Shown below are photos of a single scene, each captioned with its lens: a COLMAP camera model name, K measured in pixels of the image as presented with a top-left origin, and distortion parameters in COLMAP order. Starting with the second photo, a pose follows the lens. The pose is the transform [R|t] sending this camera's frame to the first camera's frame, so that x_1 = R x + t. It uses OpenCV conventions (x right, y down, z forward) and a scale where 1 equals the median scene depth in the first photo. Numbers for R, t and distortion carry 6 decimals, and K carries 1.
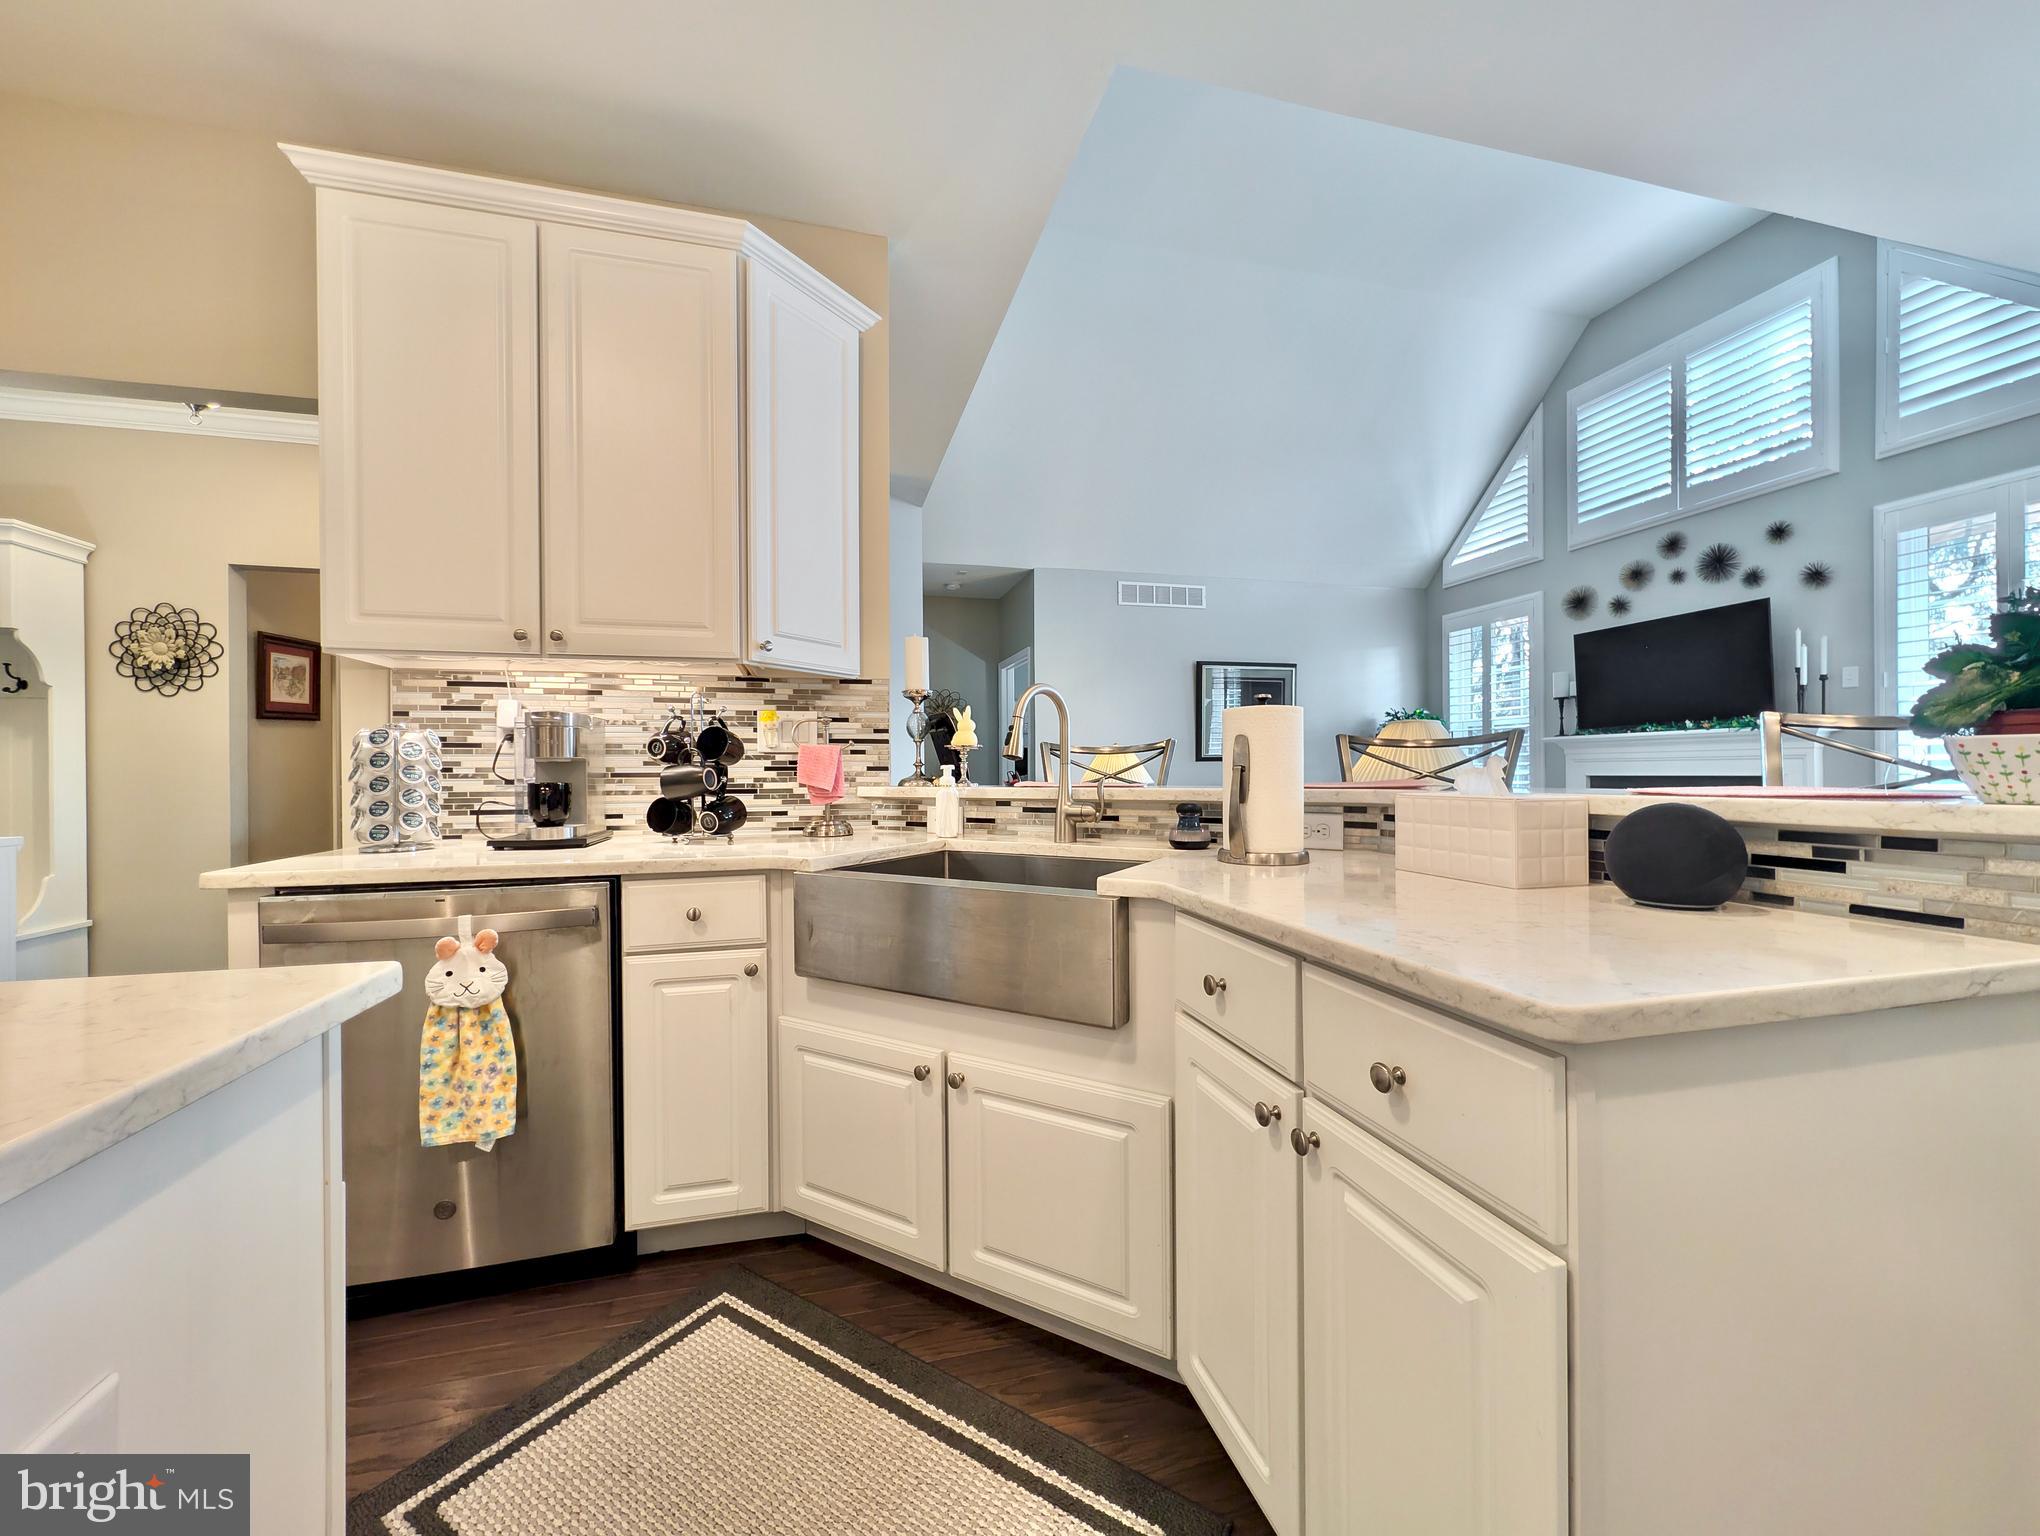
lens RADIAL K [[787.9, 0, 1014.6], [0, 787.9, 772.4], [0, 0, 1]] dist [0.000680, 0.000093]
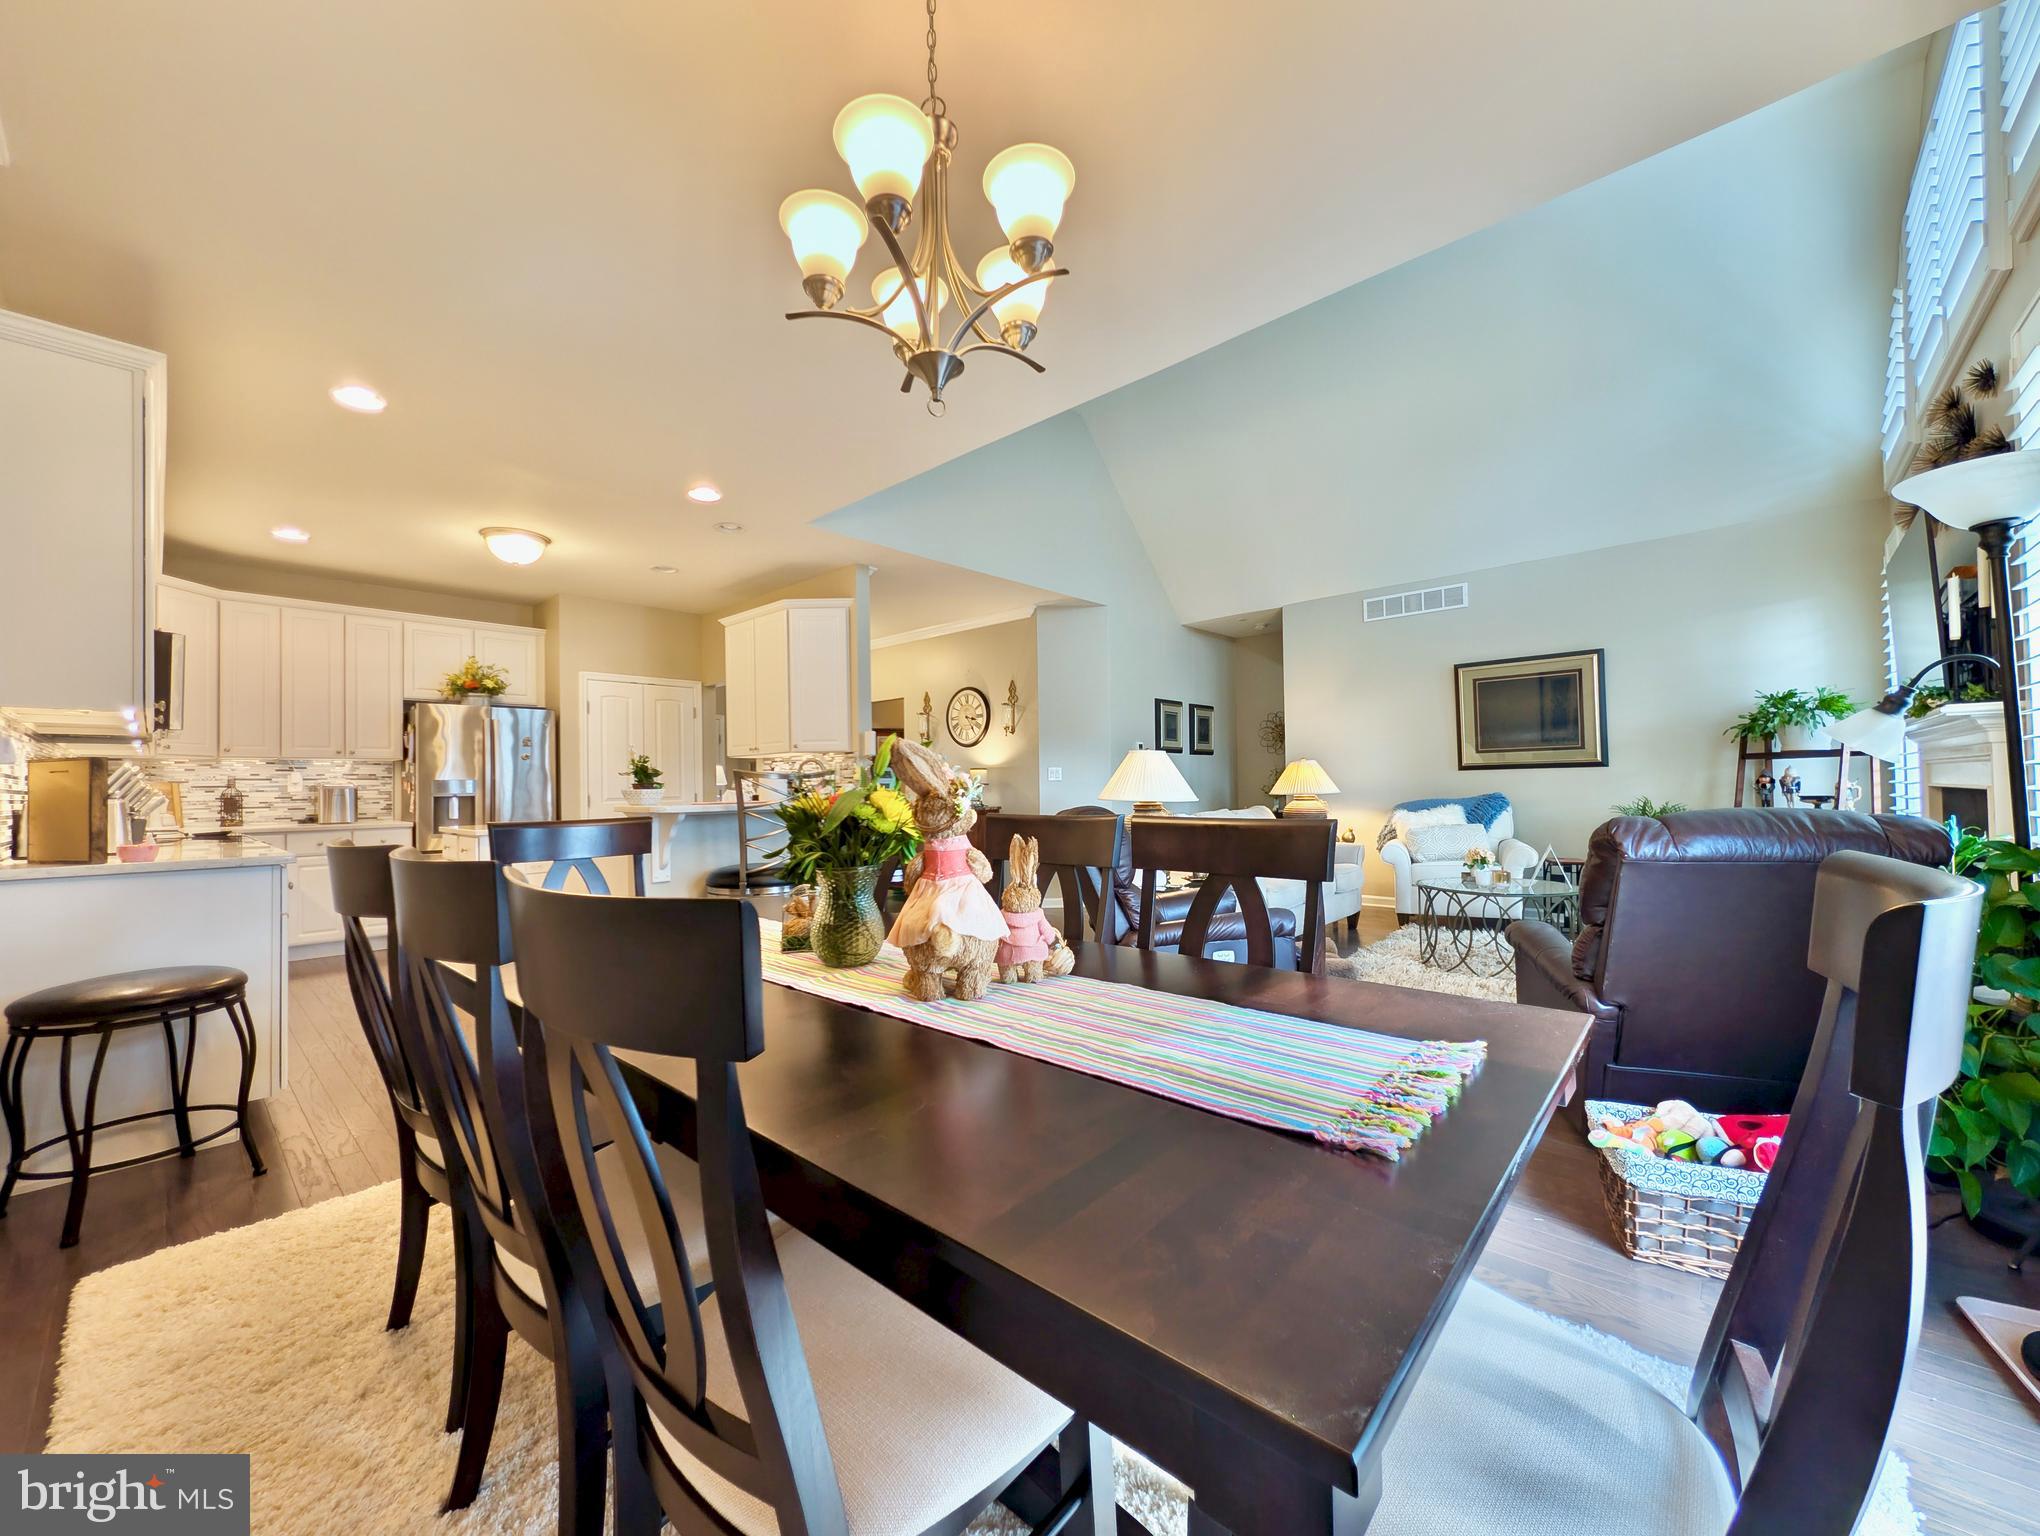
lens RADIAL K [[787.9, 0, 1014.6], [0, 787.9, 772.4], [0, 0, 1]] dist [0.000680, 0.000093]
pose [[0.546350, -0.018672, -0.837349, 2.417715], [0.013645, 0.999817, -0.013392, -0.017447], [0.837446, -0.004109, 0.546505, 0.122190]]
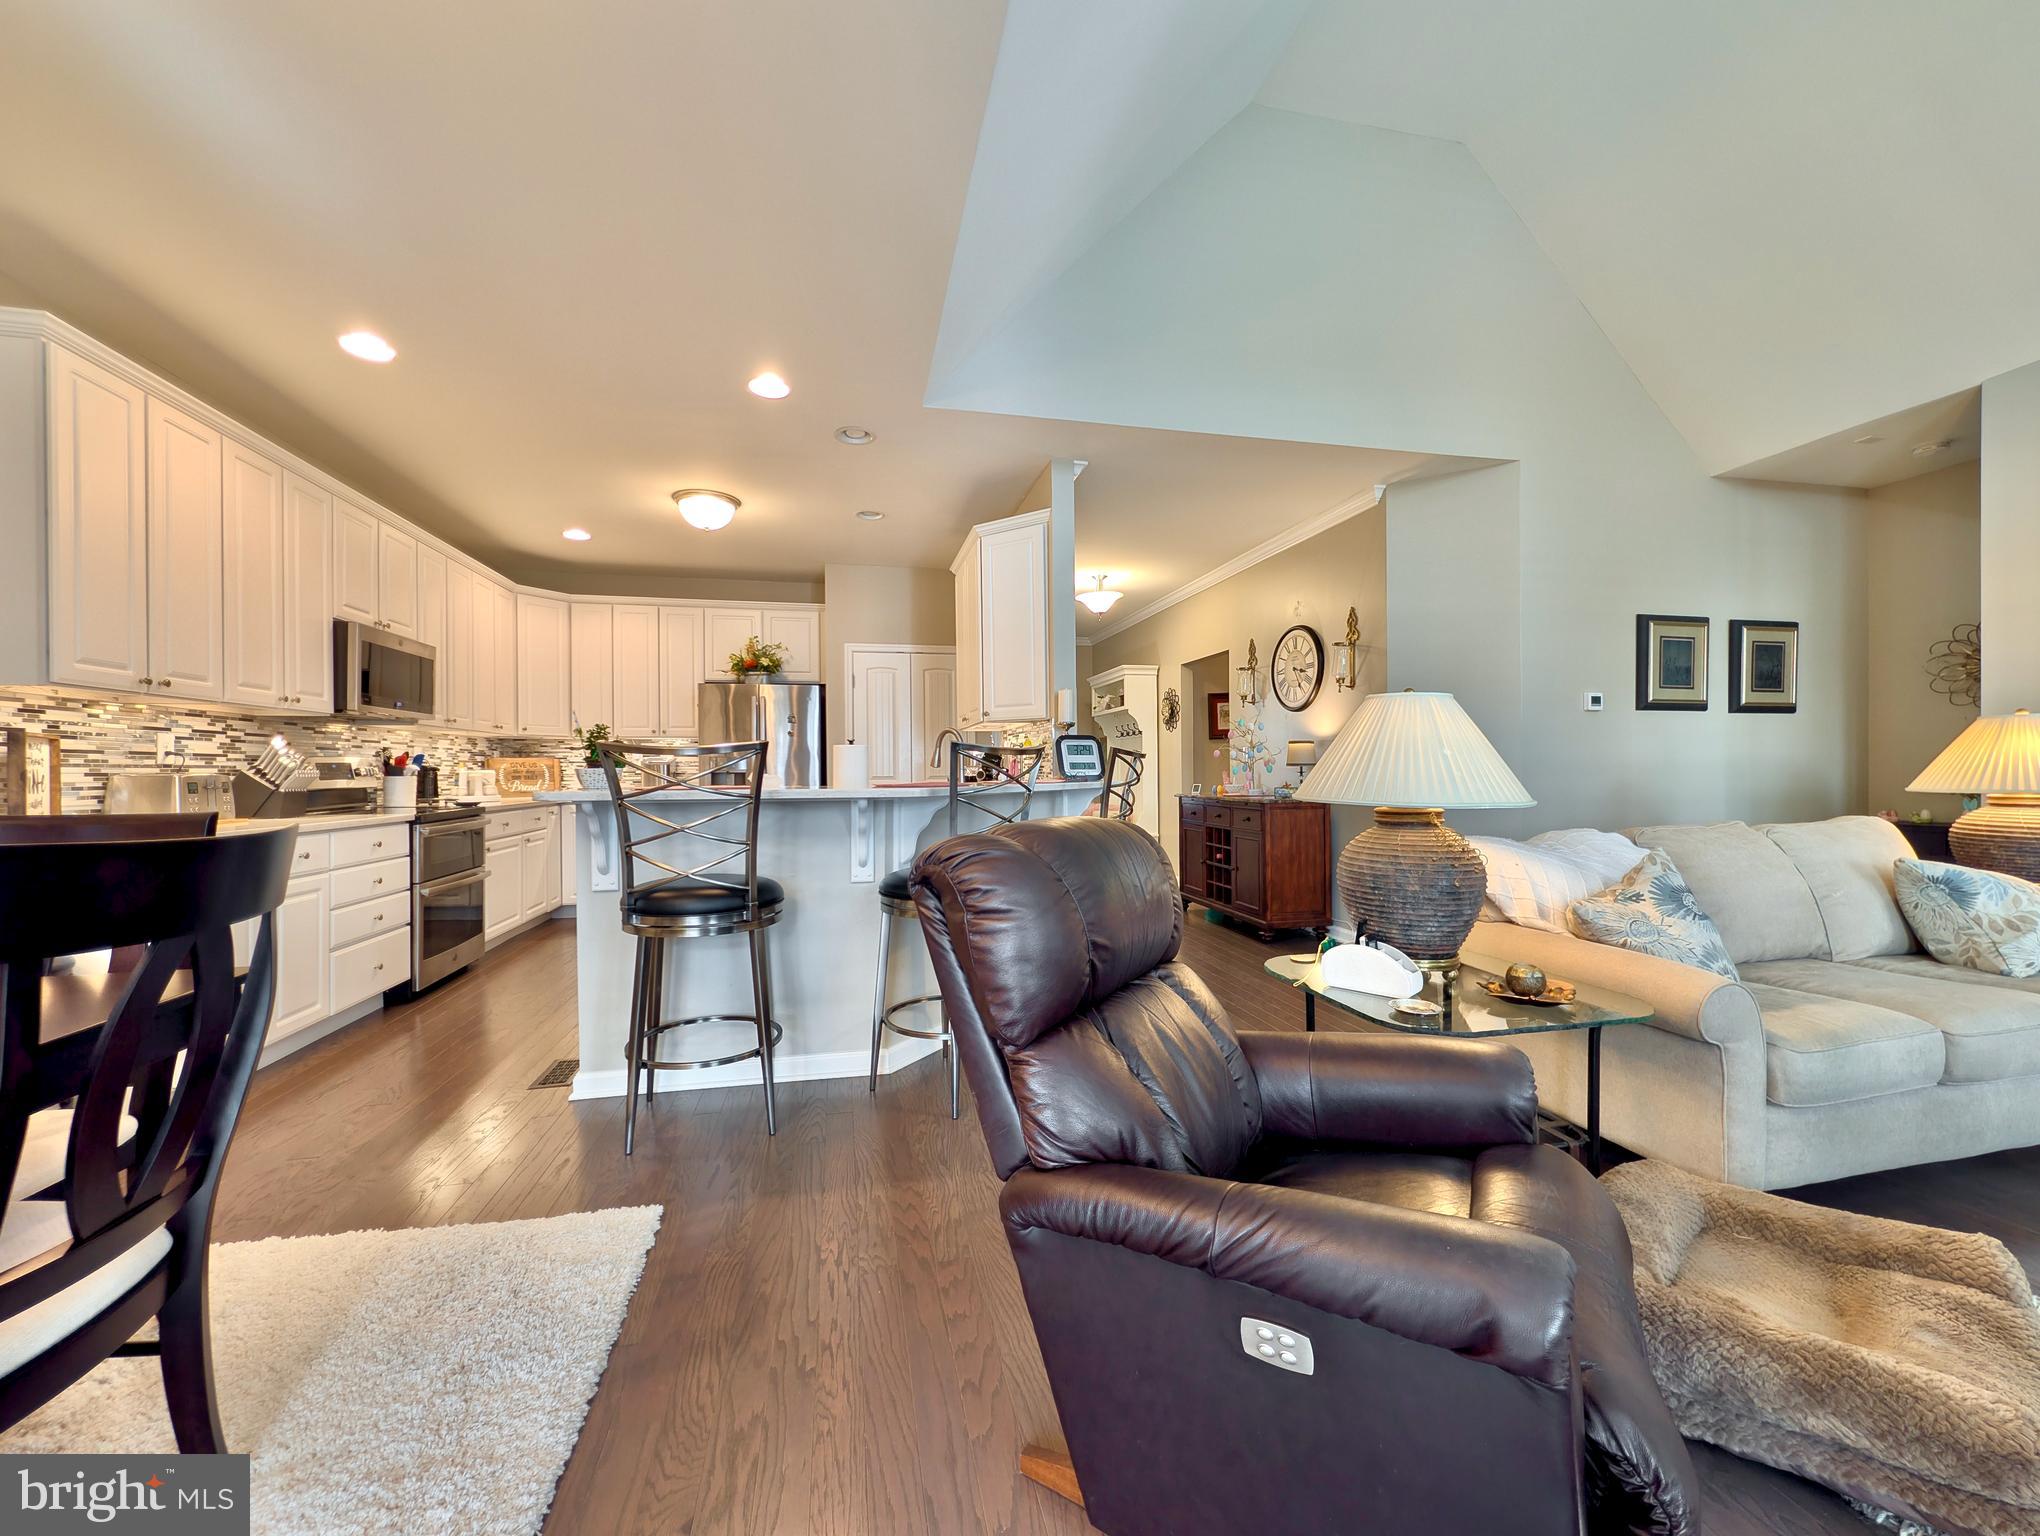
lens RADIAL K [[791.1, 0, 1010.2], [0, 791.1, 773.3], [0, 0, 1]] dist [0.001505, 0.000231]
pose [[-0.035496, 0.008233, -0.999336, 1.842620], [0.006450, 0.999947, 0.008009, -0.011308], [0.999349, -0.006161, -0.035547, 1.122976]]
